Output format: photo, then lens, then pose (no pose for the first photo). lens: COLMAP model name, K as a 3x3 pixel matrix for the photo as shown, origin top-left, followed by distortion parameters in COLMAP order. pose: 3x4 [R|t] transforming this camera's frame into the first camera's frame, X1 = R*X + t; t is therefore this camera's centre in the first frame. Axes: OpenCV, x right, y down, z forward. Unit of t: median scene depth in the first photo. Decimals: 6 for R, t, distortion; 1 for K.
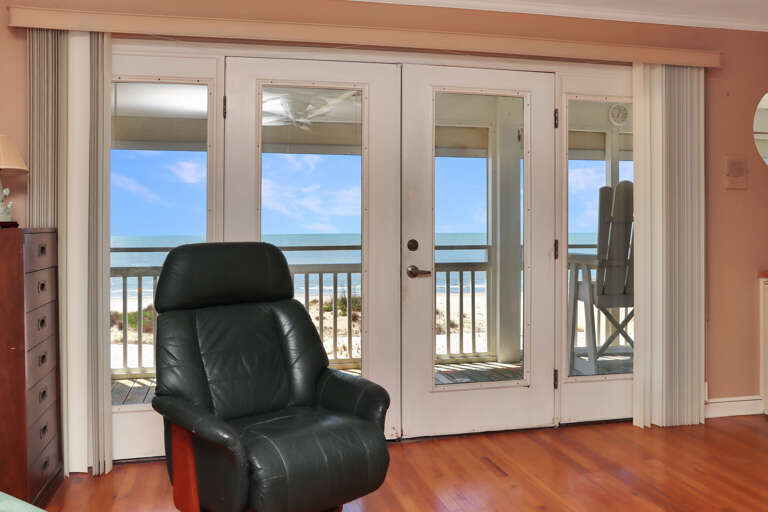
lens RADIAL K [[714.5, 0, 384.0], [0, 714.5, 256.0], [0, 0, 1]] dist [0.001063, 0.010513]
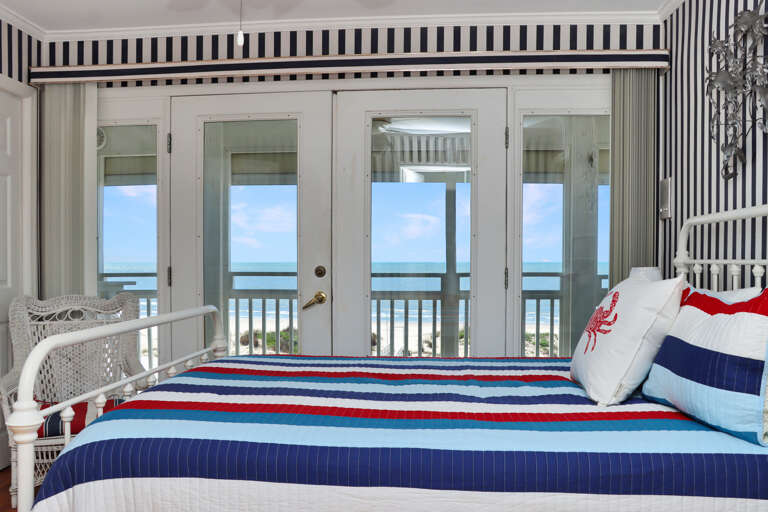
lens RADIAL K [[714.5, 0, 384.0], [0, 714.5, 256.0], [0, 0, 1]] dist [0.001063, 0.010513]
pose [[0.950342, 0.002452, -0.311197, 0.390082], [-0.013764, 0.999322, -0.034160, -0.004063], [0.310902, 0.036747, 0.949731, 0.080394]]
